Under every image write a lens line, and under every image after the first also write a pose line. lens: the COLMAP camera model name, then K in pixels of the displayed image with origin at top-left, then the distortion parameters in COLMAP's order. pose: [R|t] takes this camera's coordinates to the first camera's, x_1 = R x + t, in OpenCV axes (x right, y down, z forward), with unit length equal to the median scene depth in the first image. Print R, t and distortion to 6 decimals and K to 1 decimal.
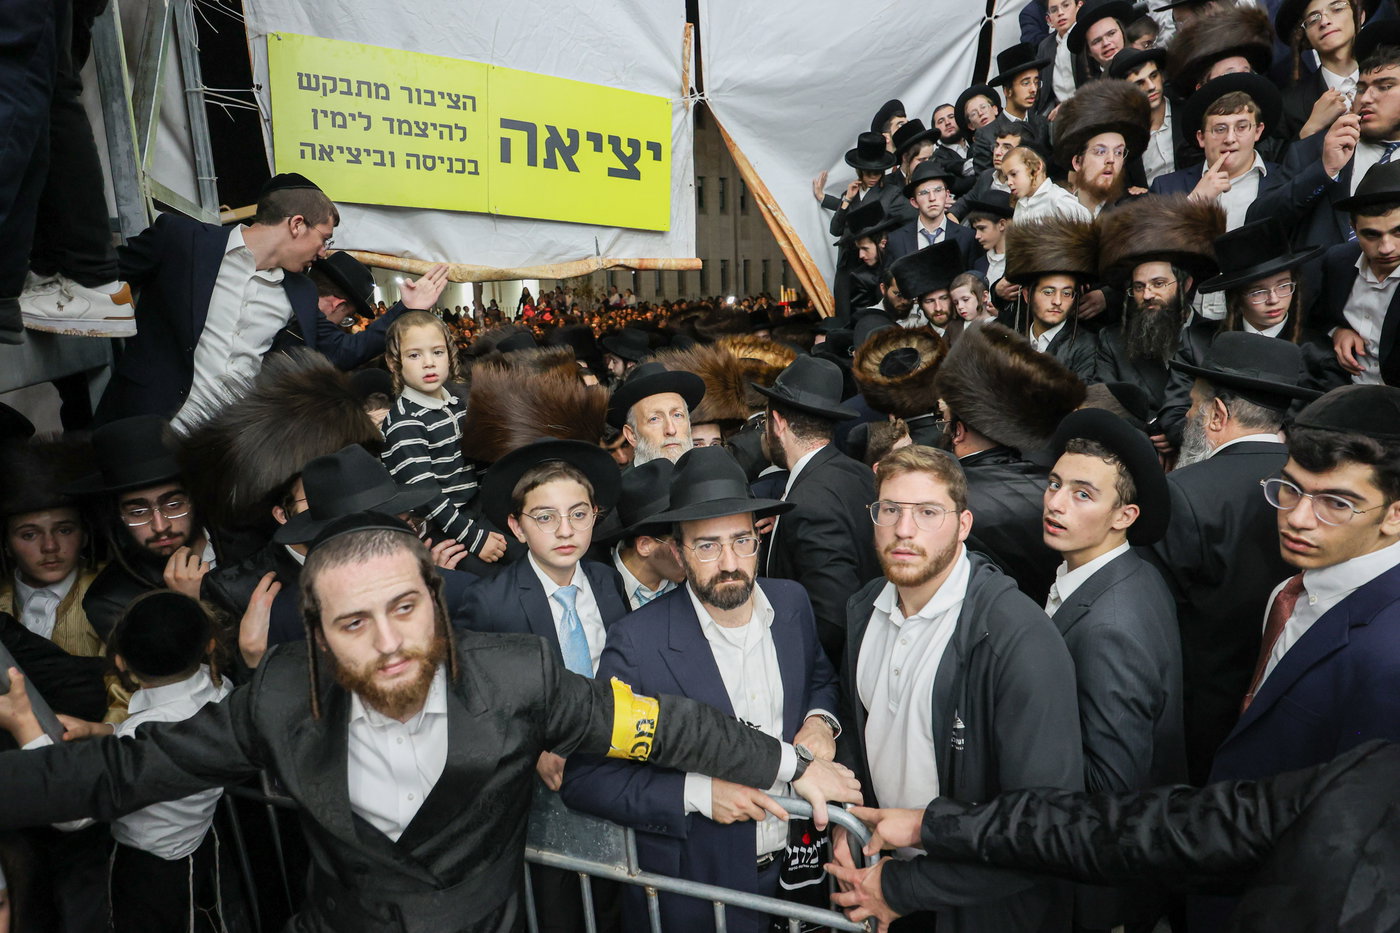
lens RADIAL K [[820.1, 0, 701.9], [0, 820.1, 470.7], [0, 0, 1]] dist [0.003414, 0.001467]
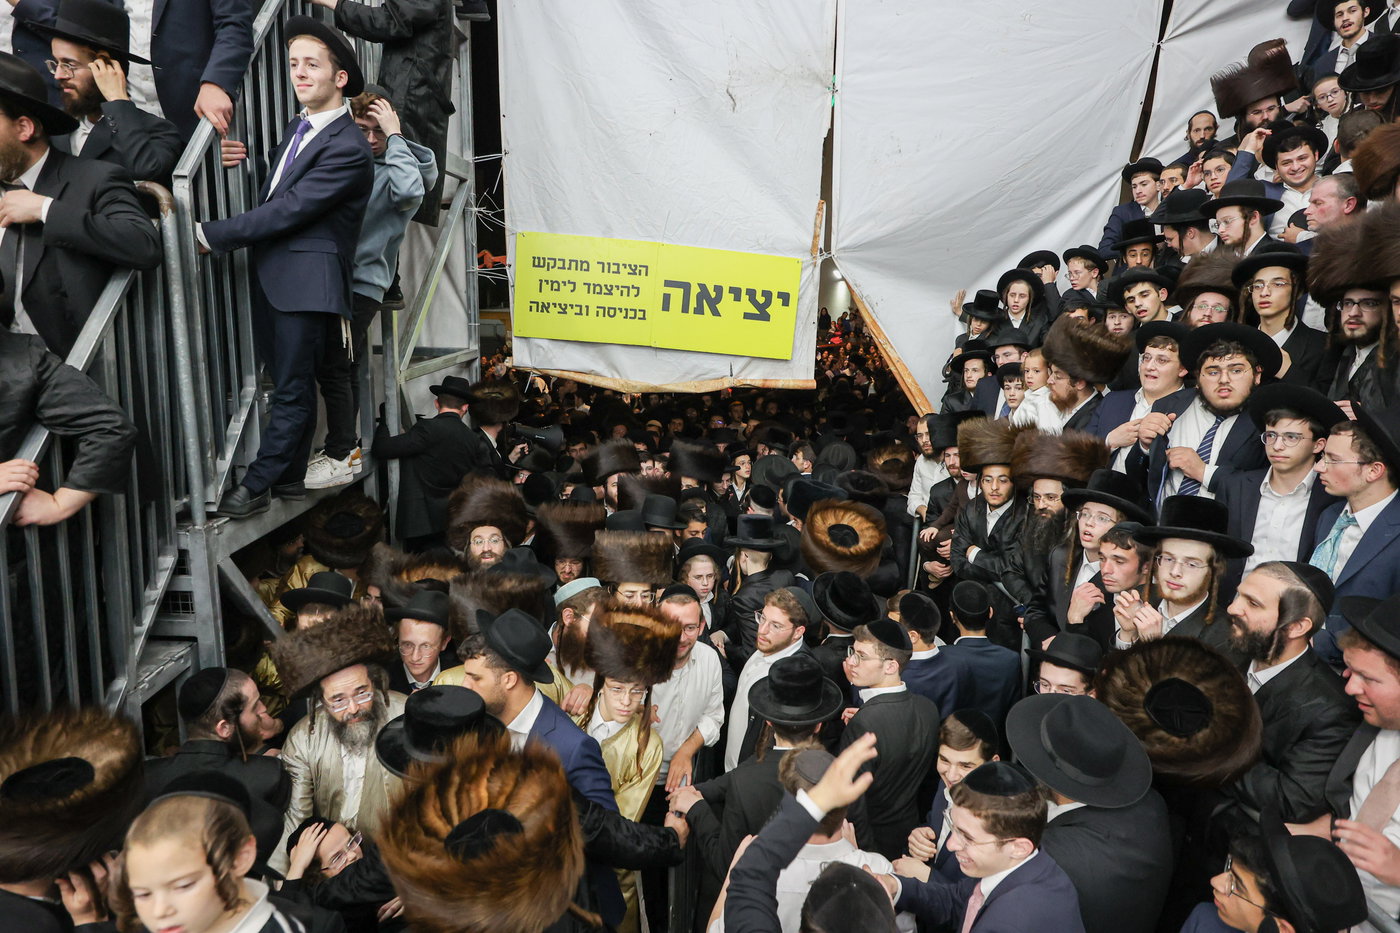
lens RADIAL K [[820.1, 0, 698.1], [0, 820.1, 462.0], [0, 0, 1]] dist [0.003414, 0.001467]
pose [[0.923005, 0.126780, -0.363302, 0.344534], [-0.125355, 0.991728, 0.027603, -0.169260], [0.363796, 0.020064, 0.931263, -0.257762]]
